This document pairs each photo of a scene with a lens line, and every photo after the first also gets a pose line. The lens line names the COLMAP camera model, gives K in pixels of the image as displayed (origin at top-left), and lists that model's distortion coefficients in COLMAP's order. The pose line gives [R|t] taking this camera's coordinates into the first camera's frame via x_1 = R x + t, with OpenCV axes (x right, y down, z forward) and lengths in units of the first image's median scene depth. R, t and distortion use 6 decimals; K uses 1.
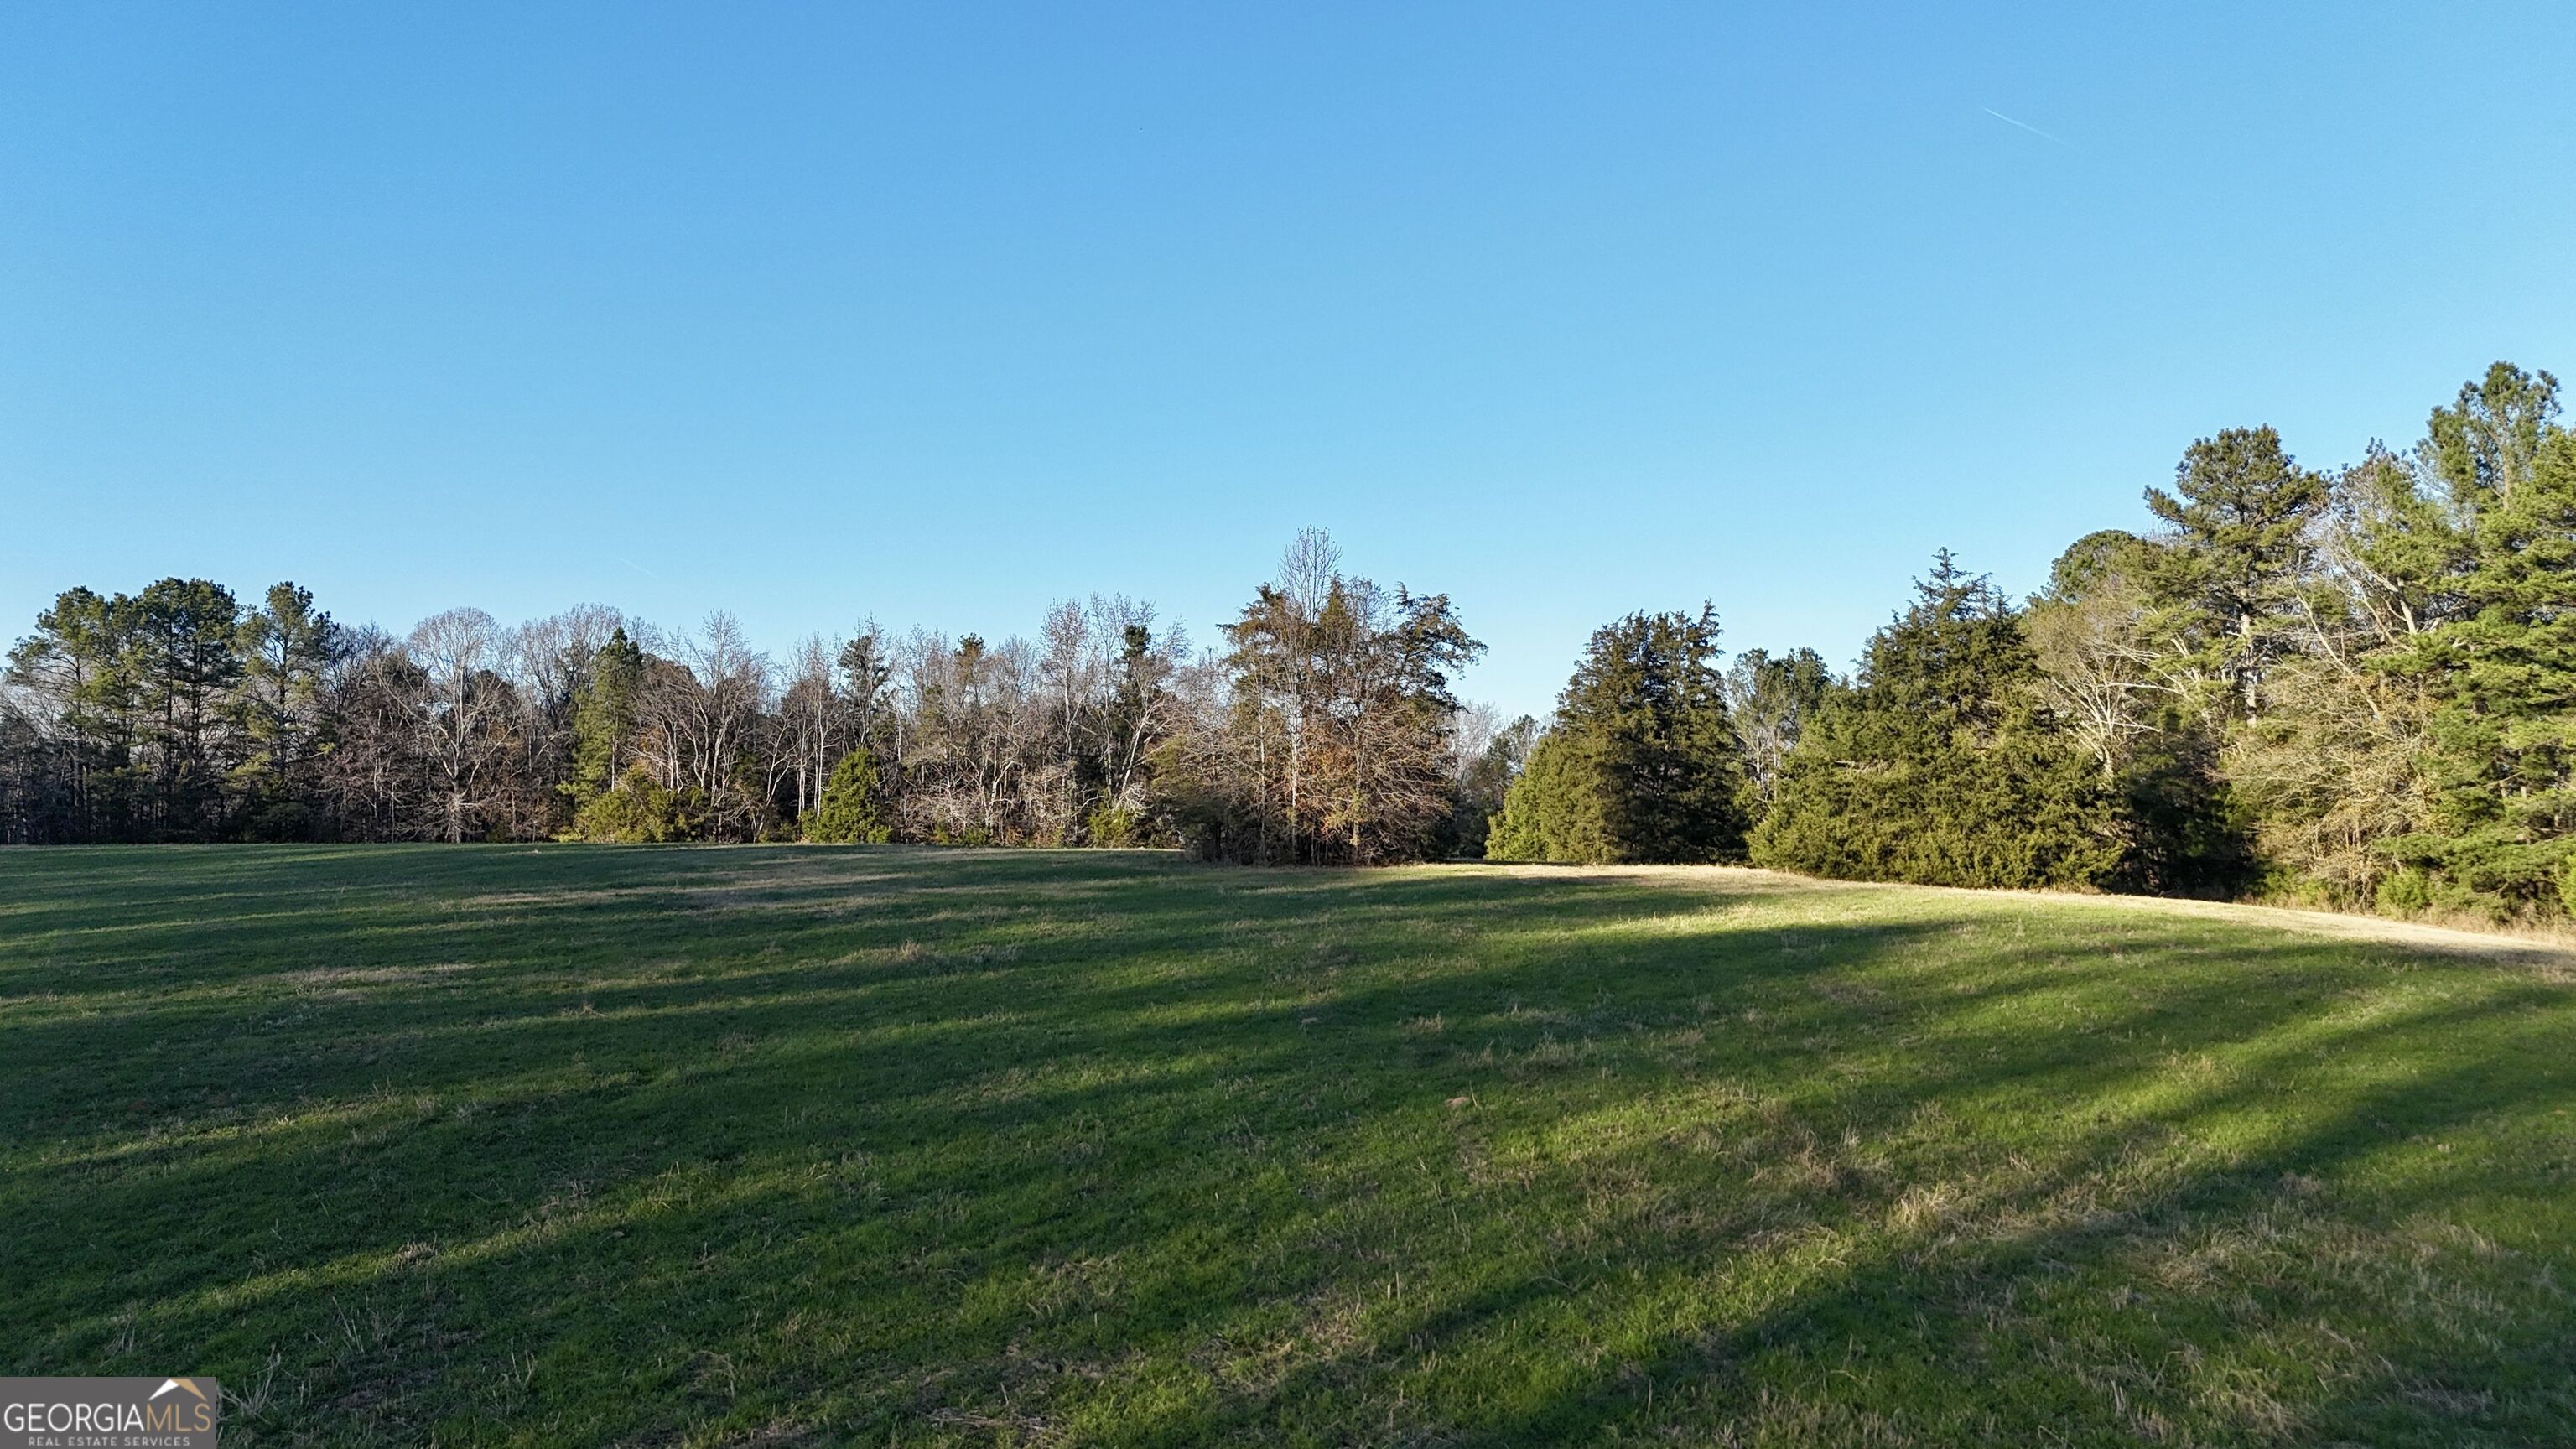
lens RADIAL K [[1848.4, 0, 1259.5], [0, 1848.4, 733.2], [0, 0, 1]] dist [0.067964, -0.071801]
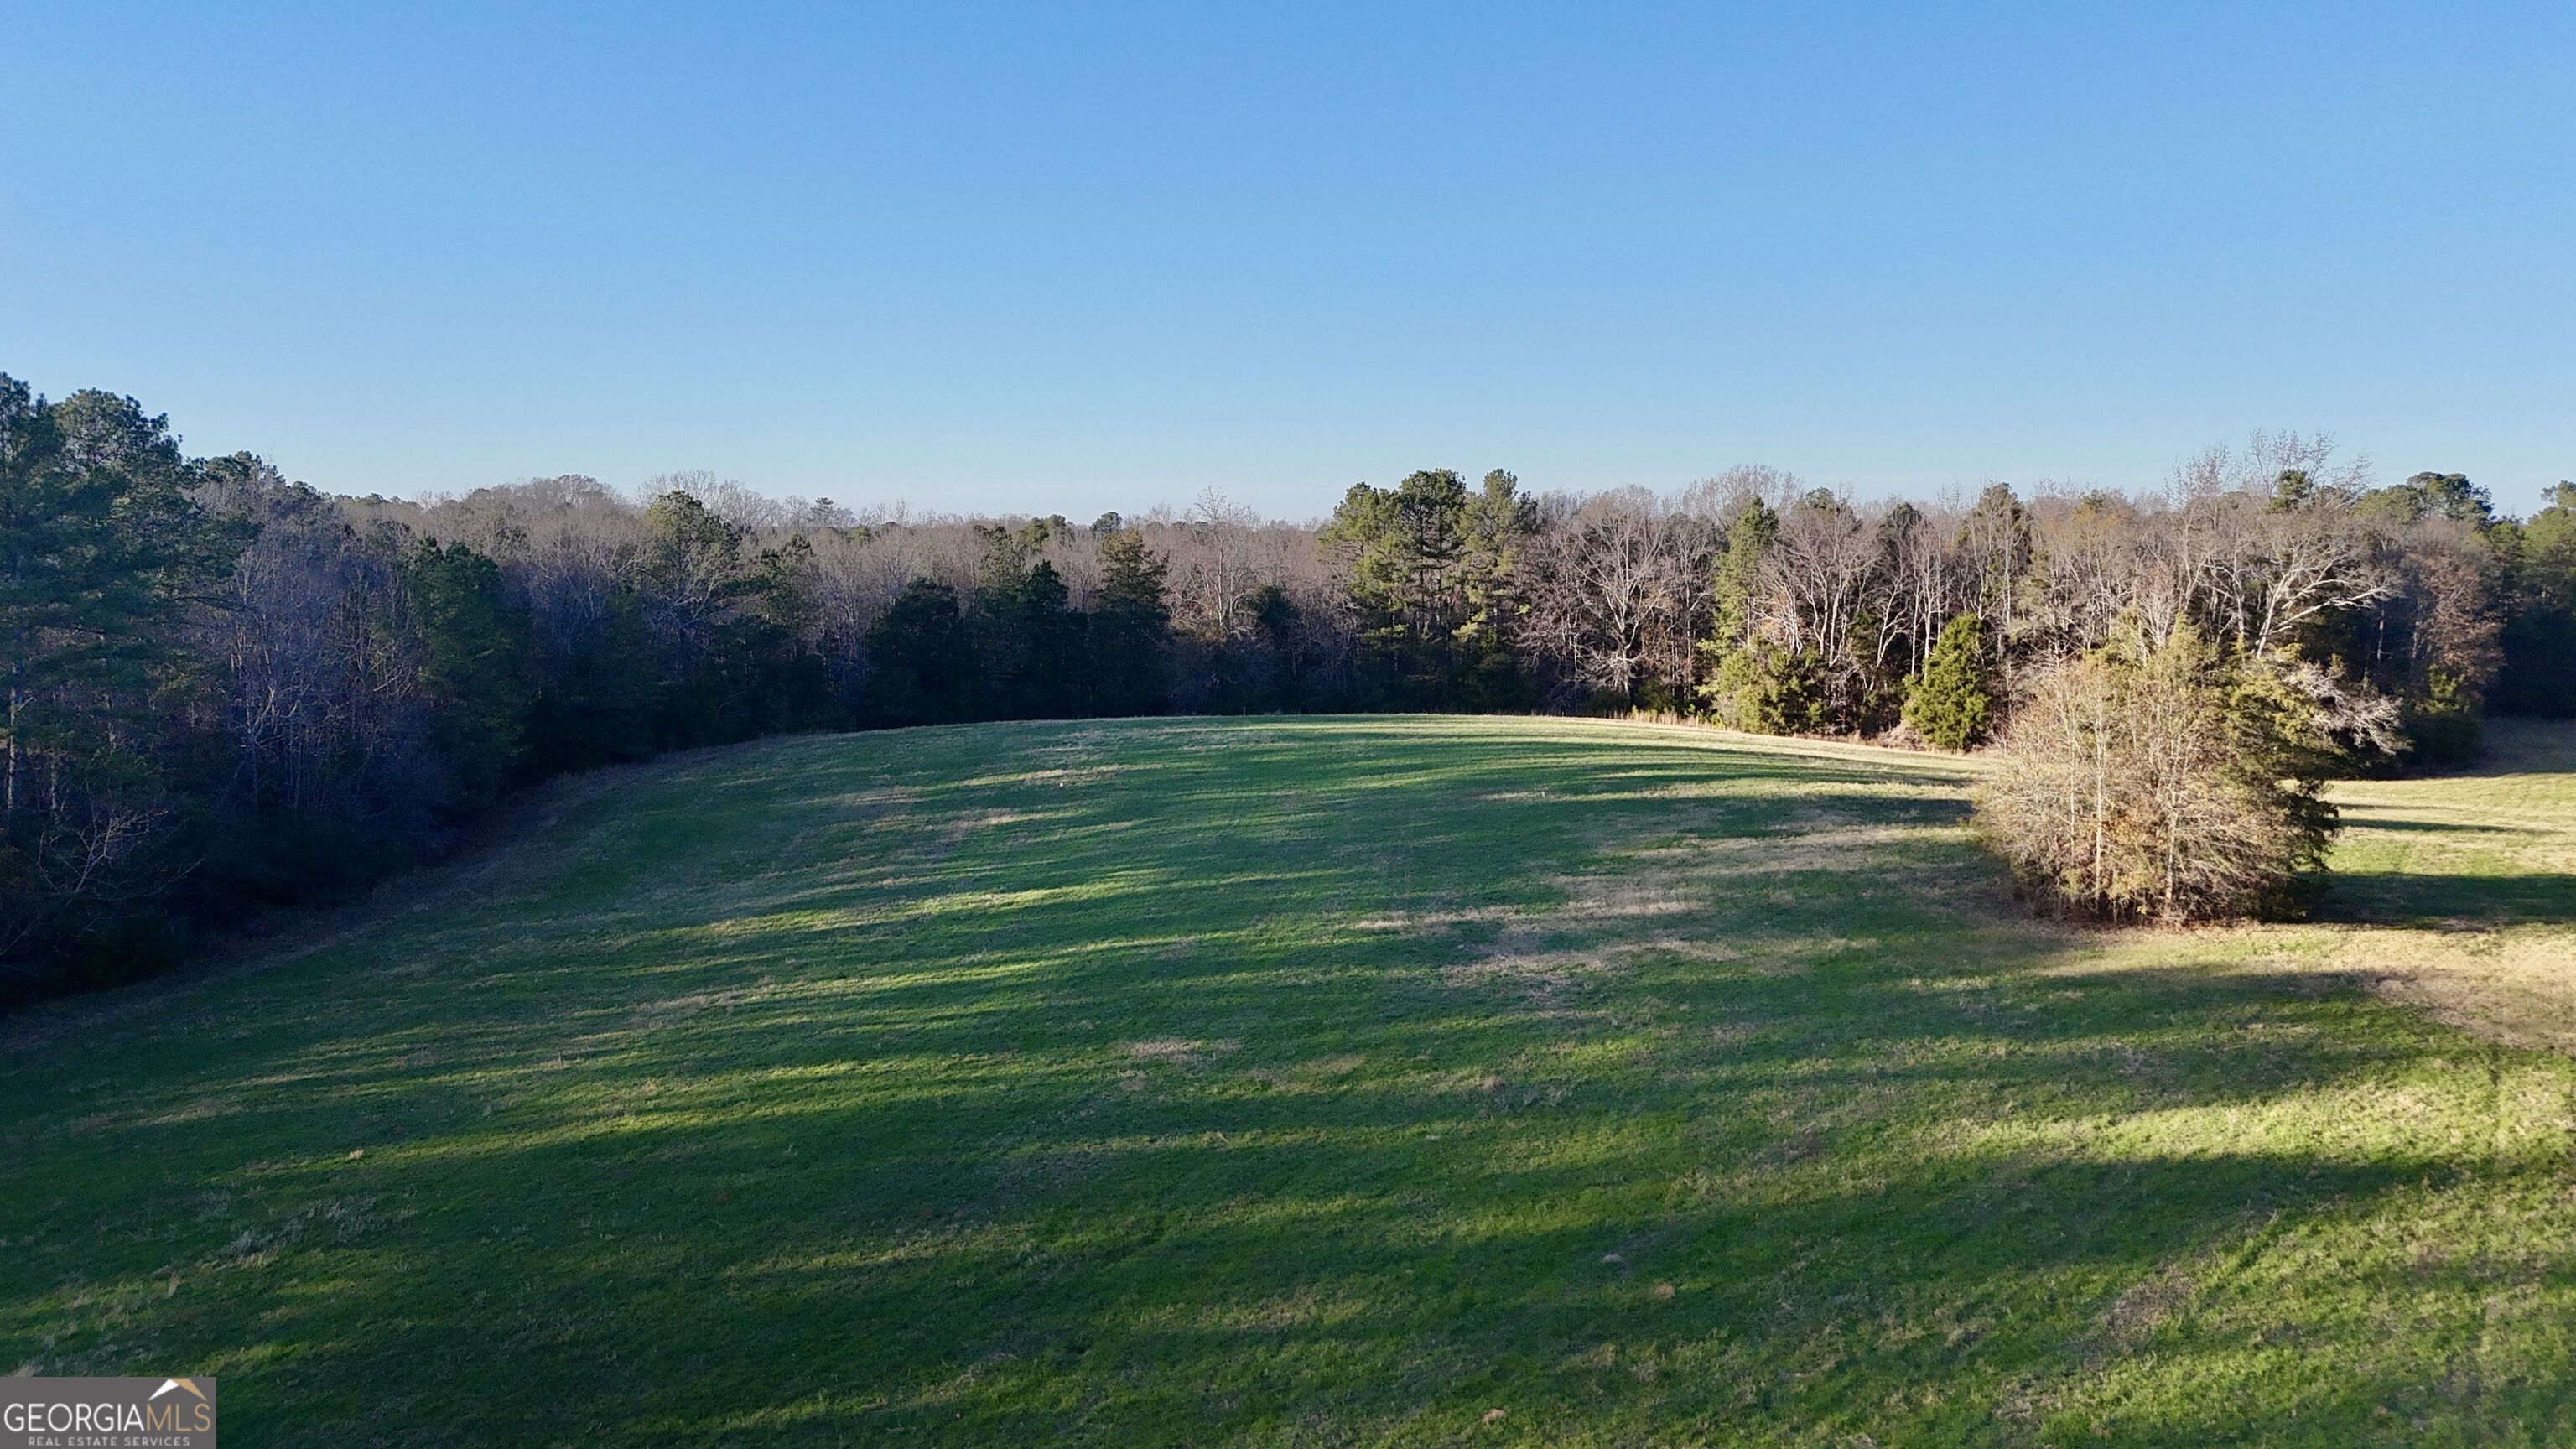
lens RADIAL K [[1848.4, 0, 1289.6], [0, 1848.4, 714.3], [0, 0, 1]] dist [0.067964, -0.071801]
pose [[0.774233, 0.047945, -0.631083, 0.148341], [0.047044, 0.990009, 0.132928, -0.091986], [0.631150, -0.132606, 0.764241, -0.029510]]
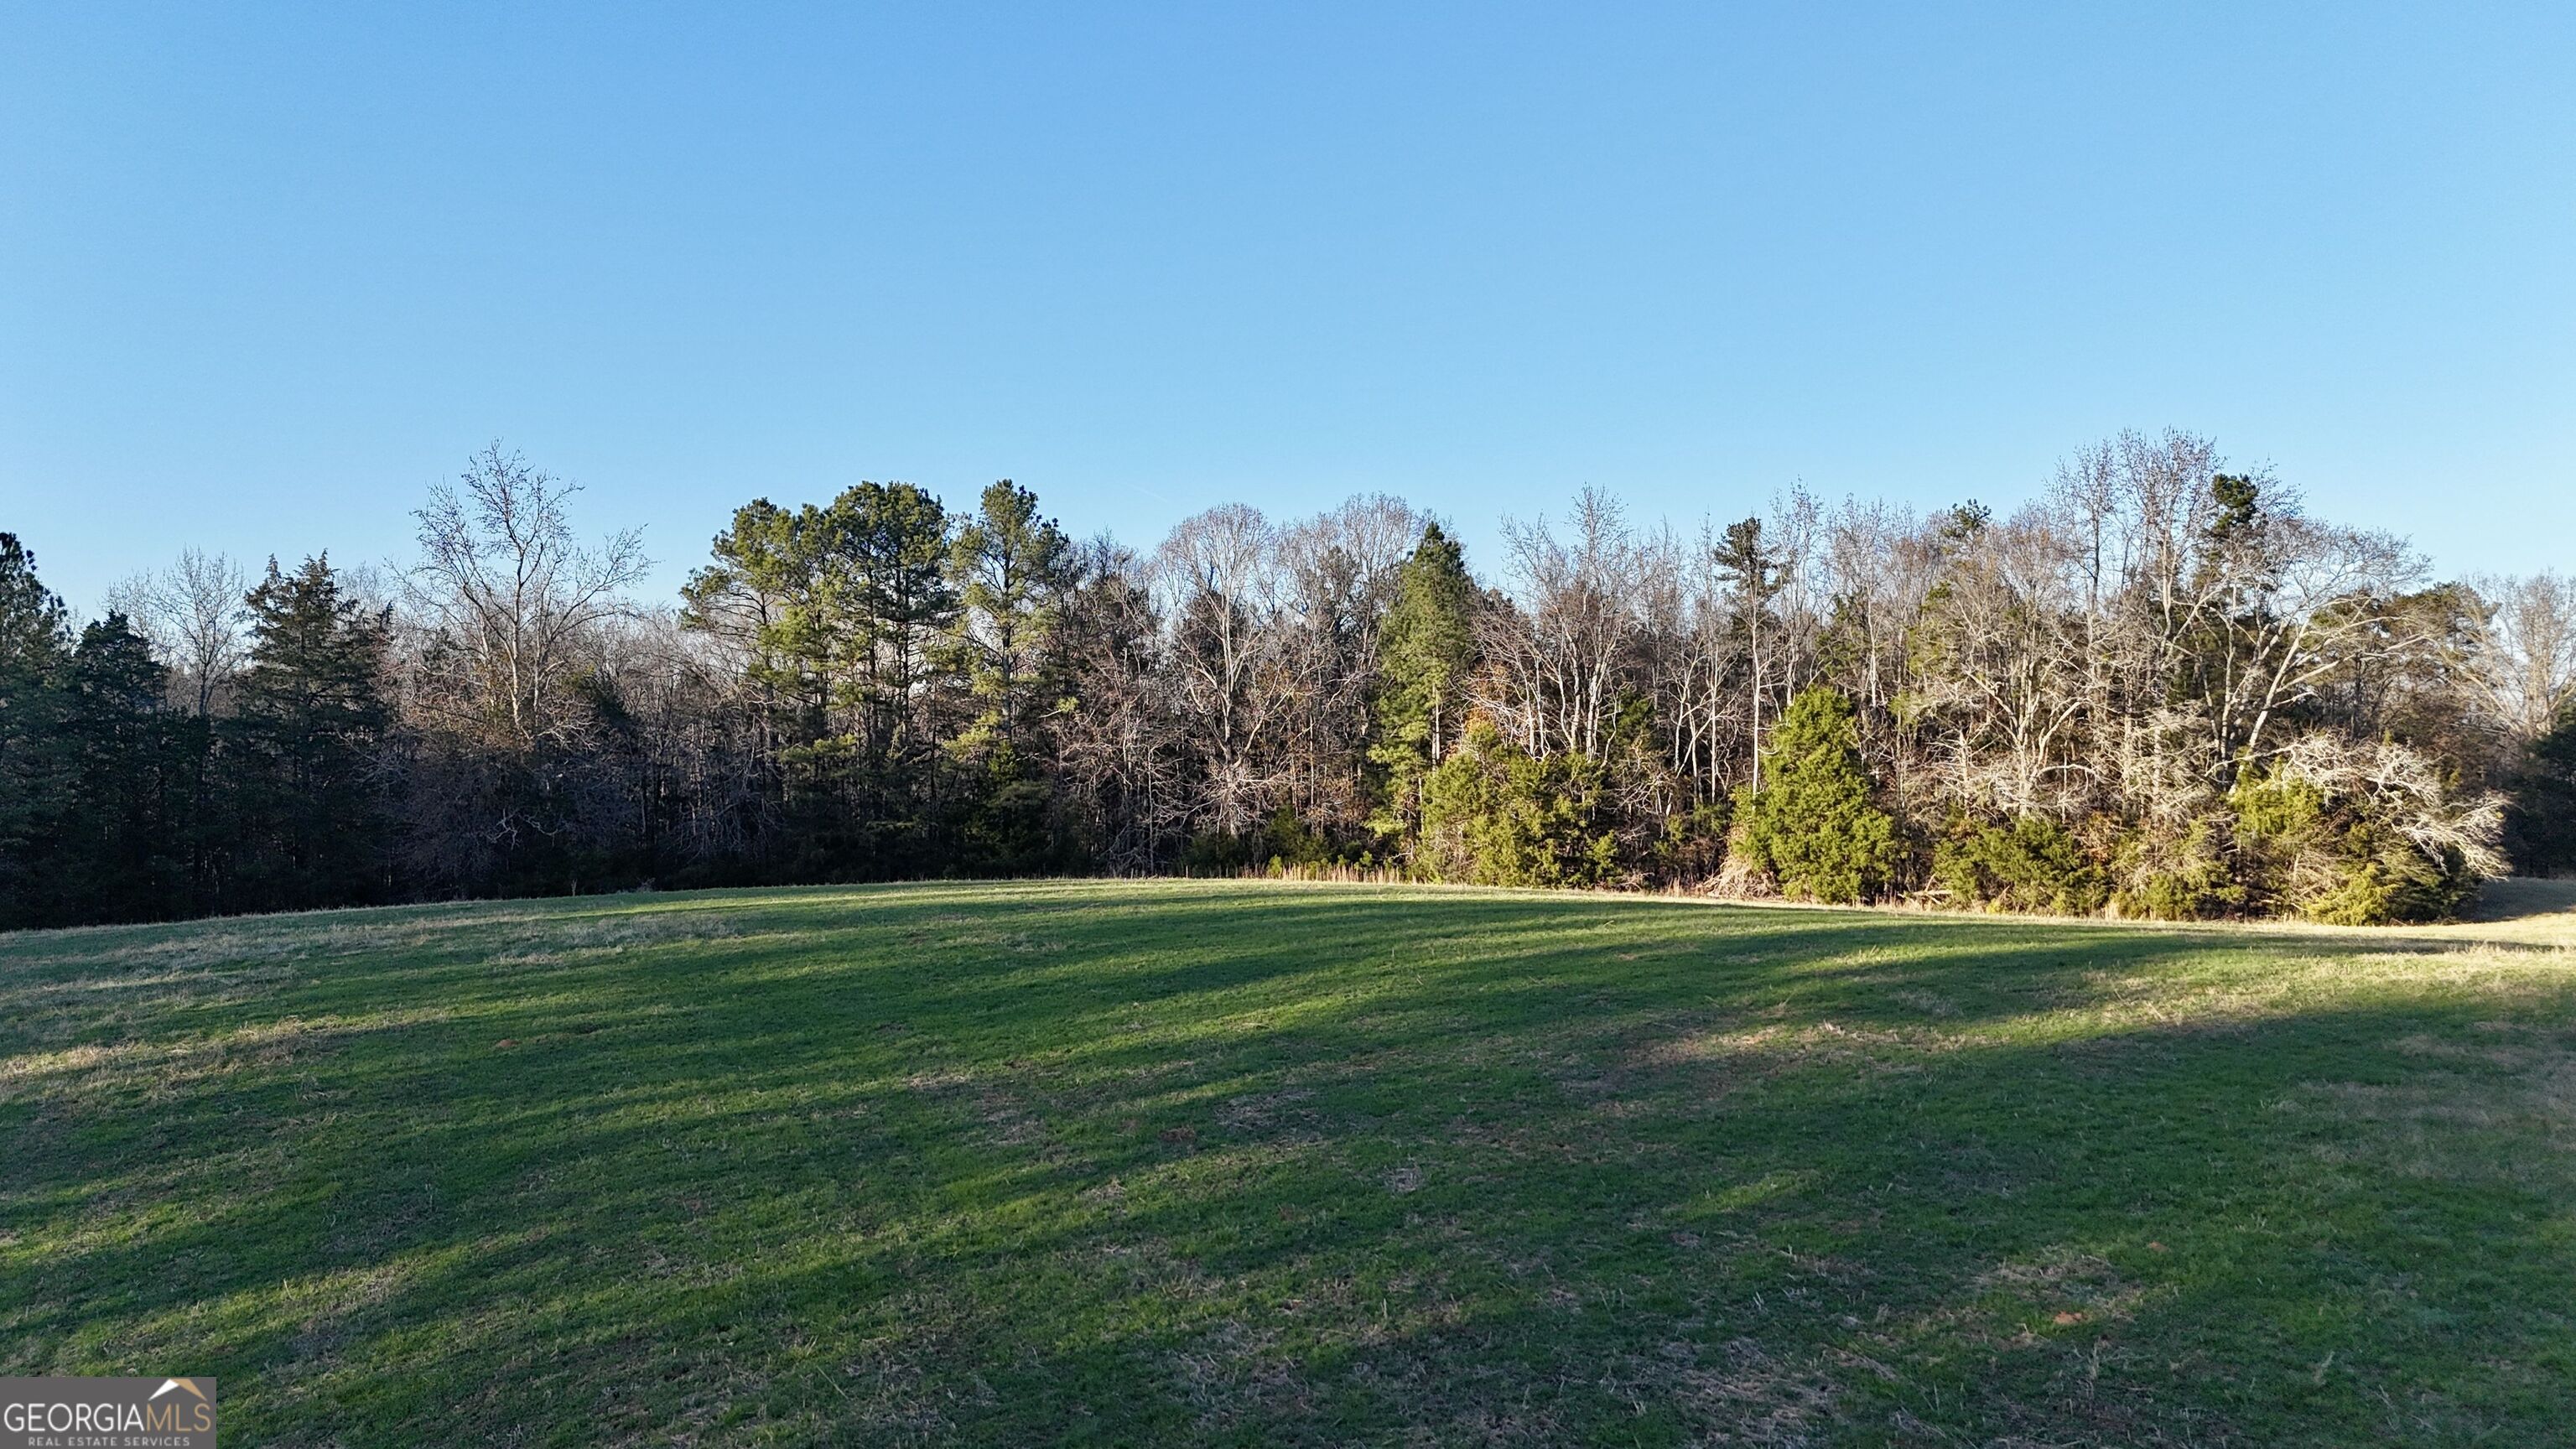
lens RADIAL K [[1848.4, 0, 1292.6], [0, 1848.4, 716.5], [0, 0, 1]] dist [0.067964, -0.071801]
pose [[0.962570, -0.017951, -0.270437, -0.218818], [0.029893, 0.998748, 0.040105, -0.013853], [0.269379, -0.046689, 0.961902, 0.329662]]
